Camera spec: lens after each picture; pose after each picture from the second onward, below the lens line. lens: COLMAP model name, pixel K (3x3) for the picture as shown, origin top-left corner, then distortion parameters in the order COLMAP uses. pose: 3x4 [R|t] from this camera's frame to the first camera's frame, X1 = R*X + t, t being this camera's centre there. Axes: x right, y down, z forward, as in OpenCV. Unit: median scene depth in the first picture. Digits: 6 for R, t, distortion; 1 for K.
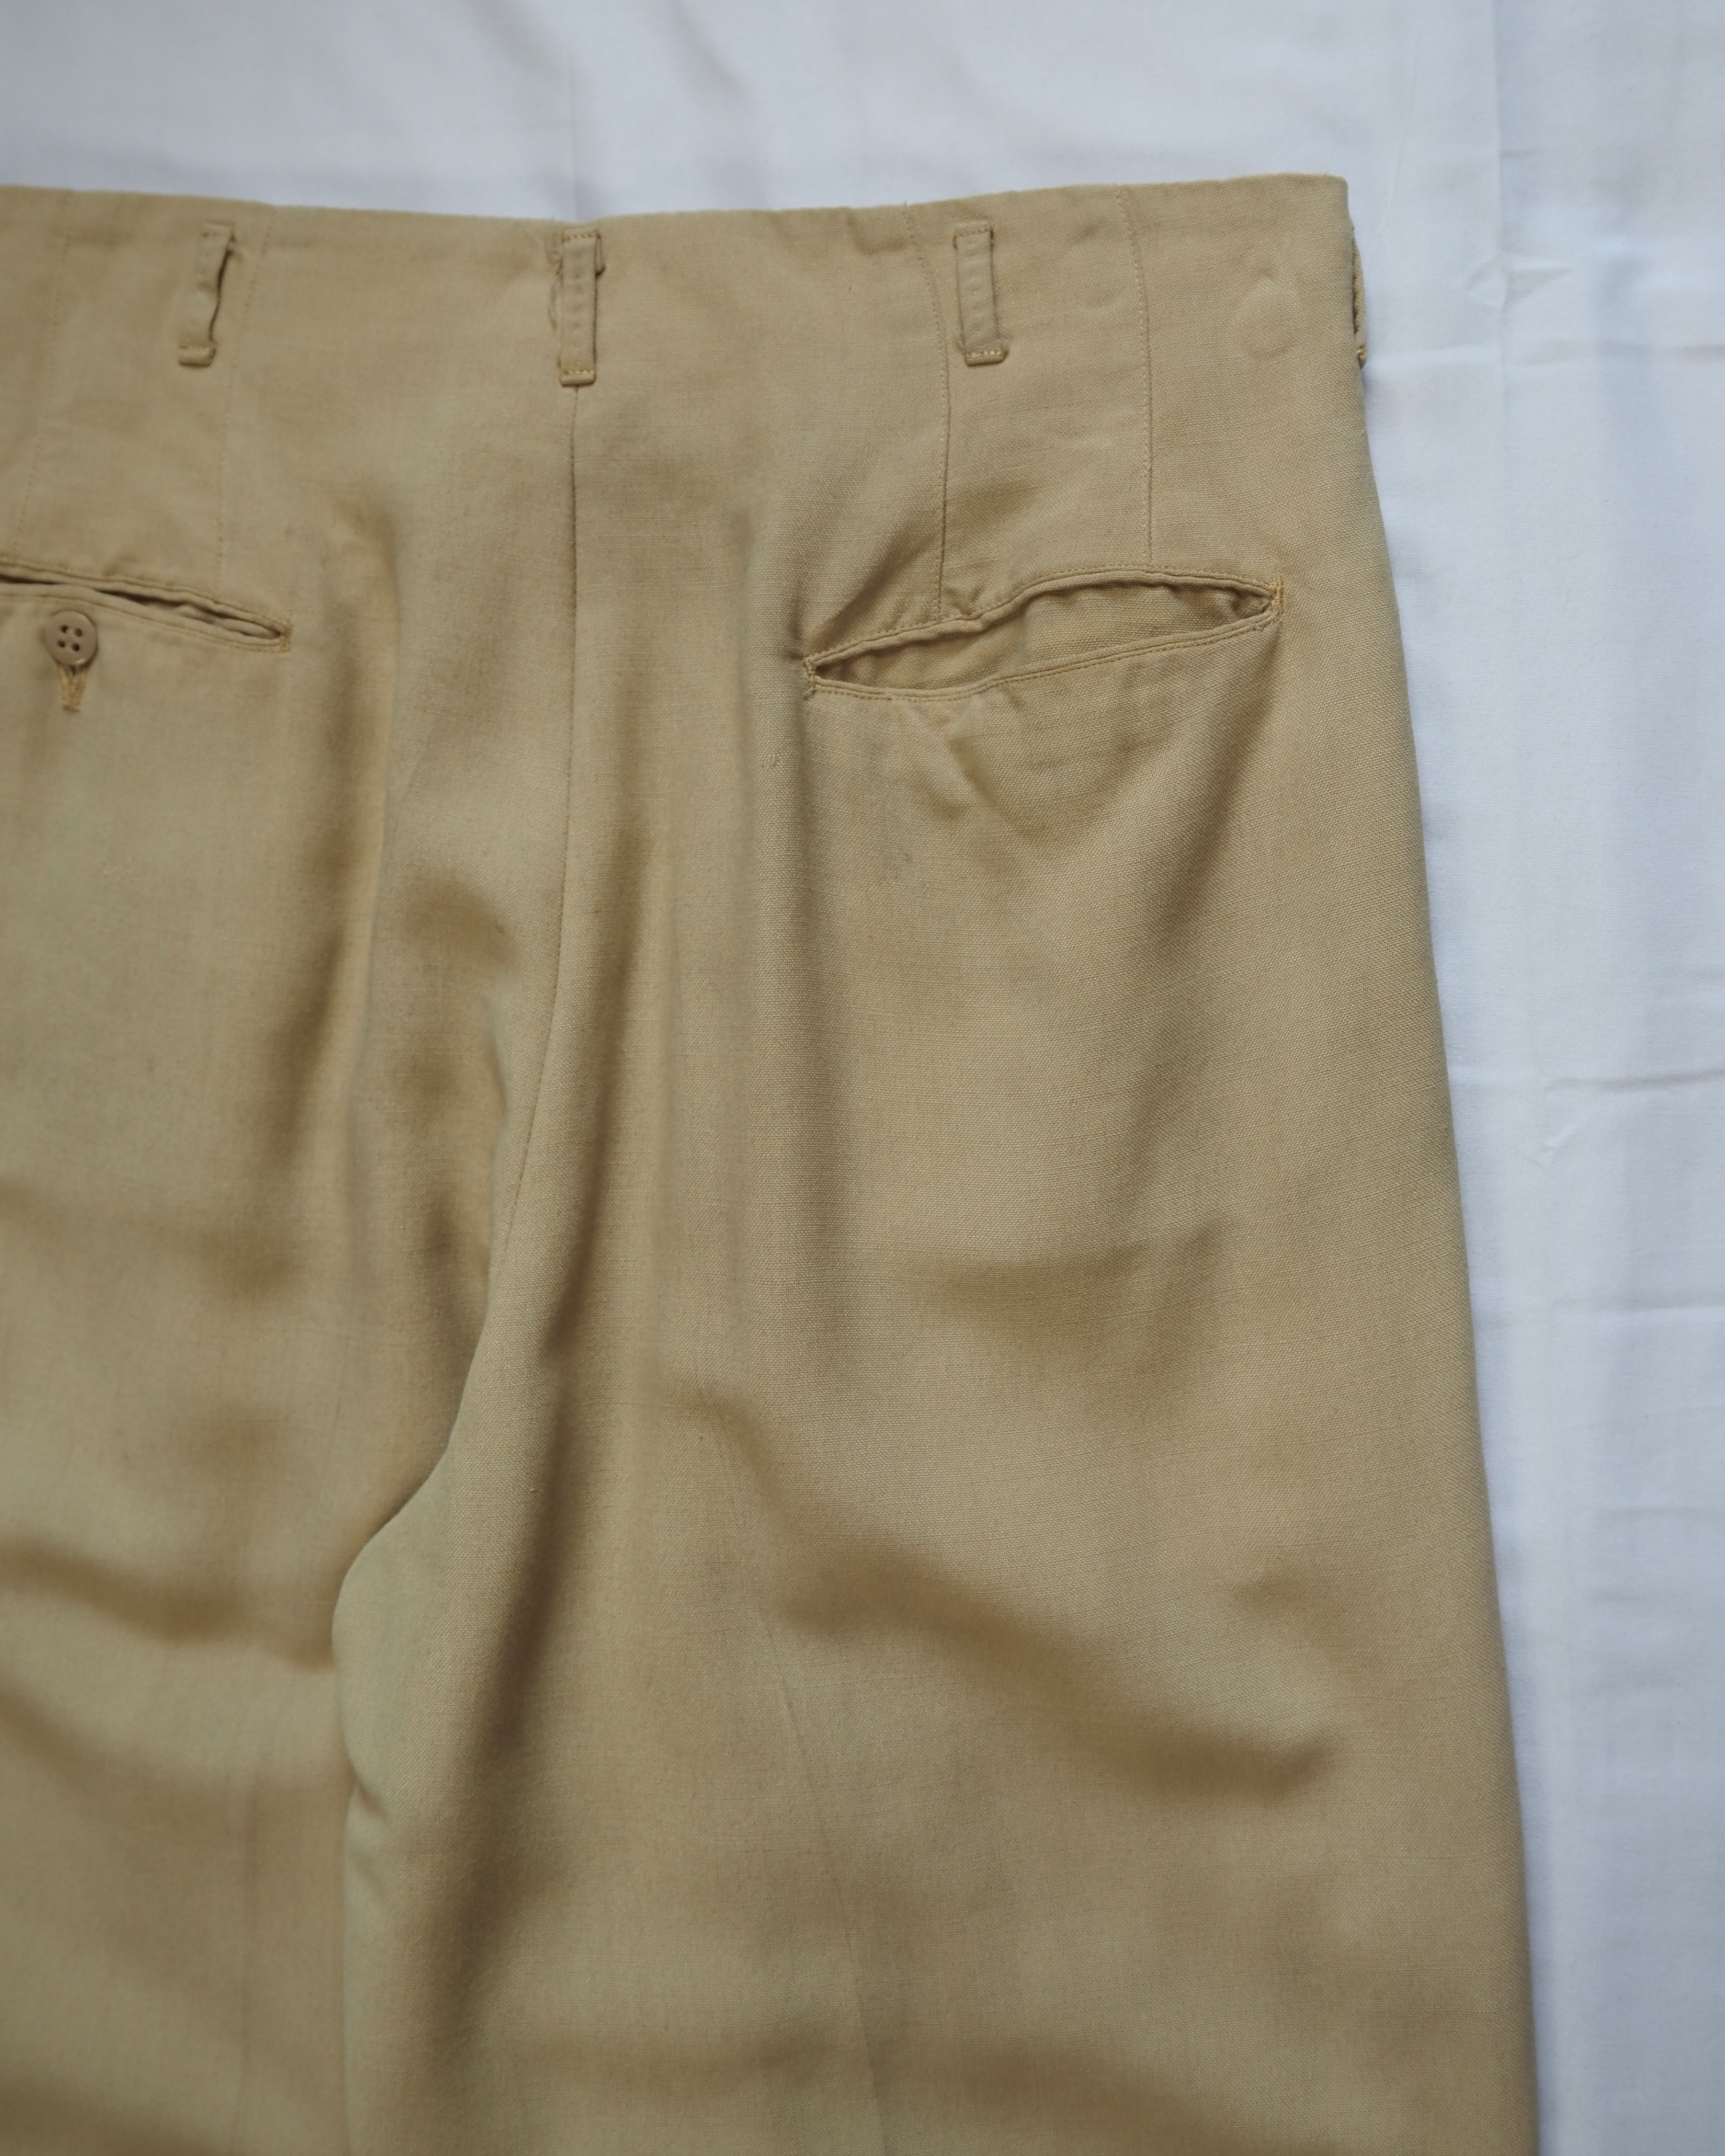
lens RADIAL K [[2240.8, 0, 1019.0], [0, 2240.8, 958.5], [0, 0, 1]] dist [-0.047639, 0.023980]
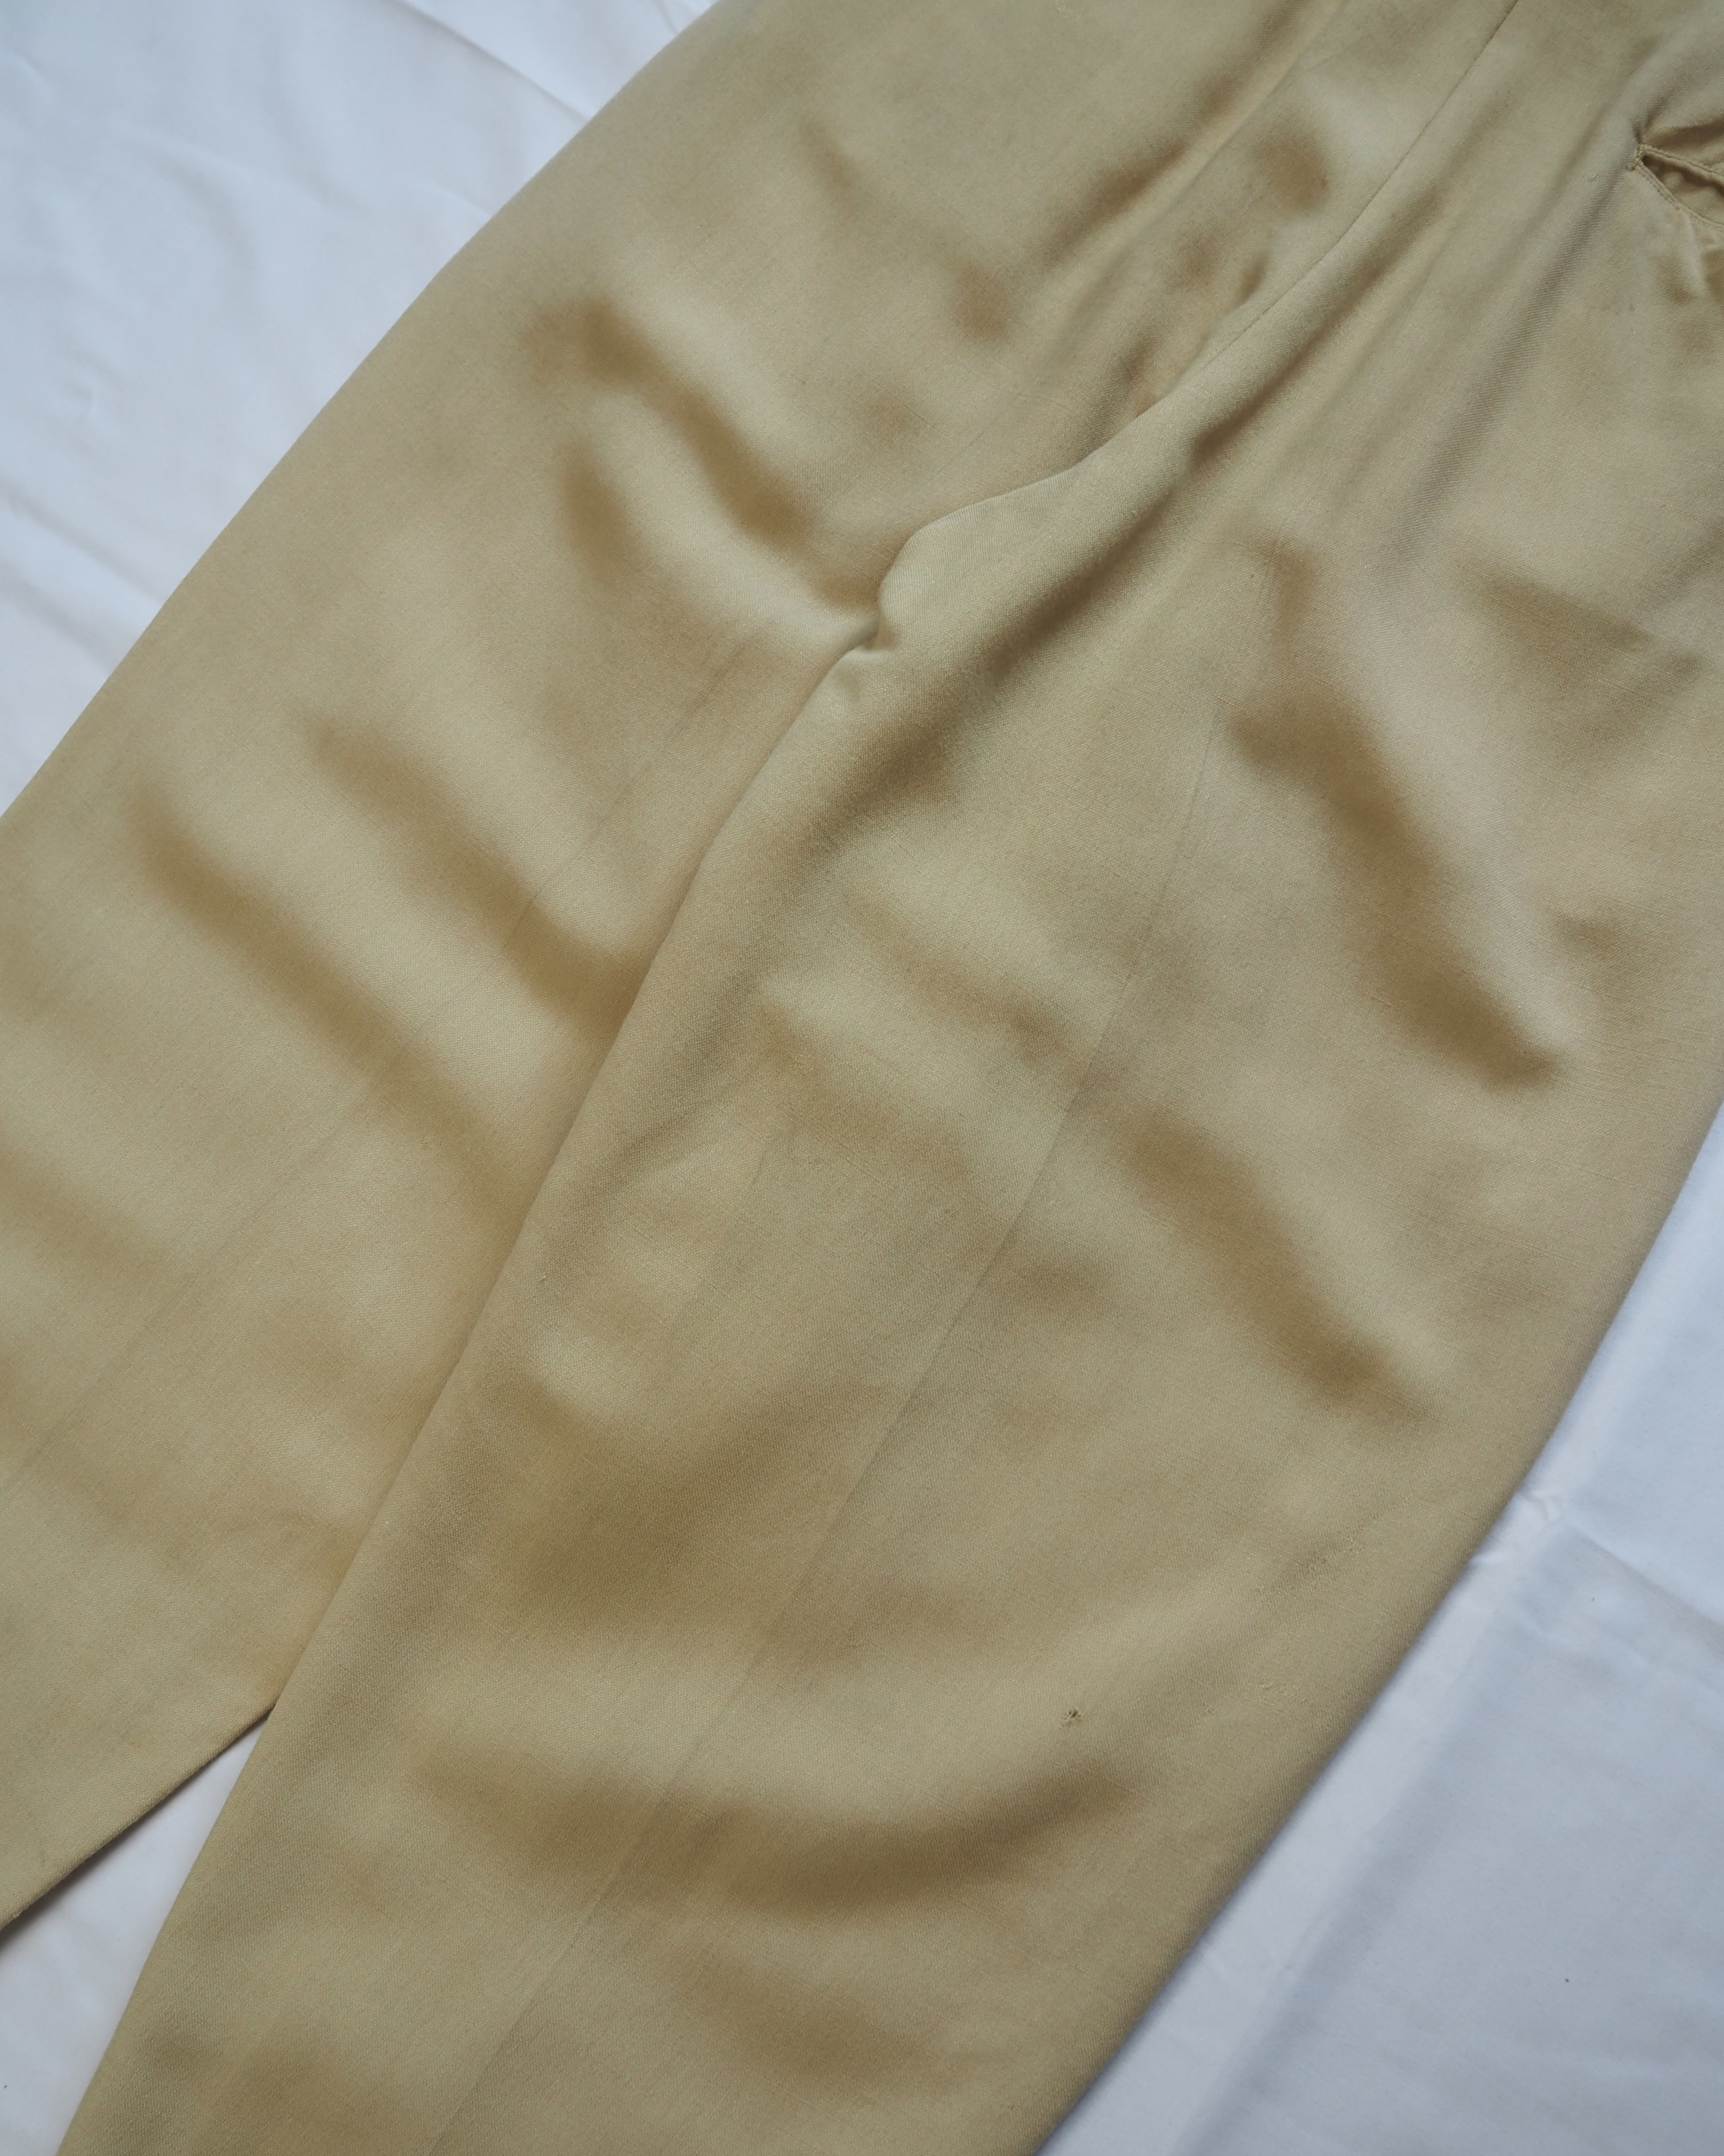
lens RADIAL K [[2264.3, 0, 855.6], [0, 2264.3, 1093.4], [0, 0, 1]] dist [-0.044355, 0.020958]
pose [[0.830394, 0.551966, -0.076019, -0.072097], [-0.557091, 0.820117, -0.130607, 0.723776], [-0.009747, 0.150805, 0.988515, -0.172733]]
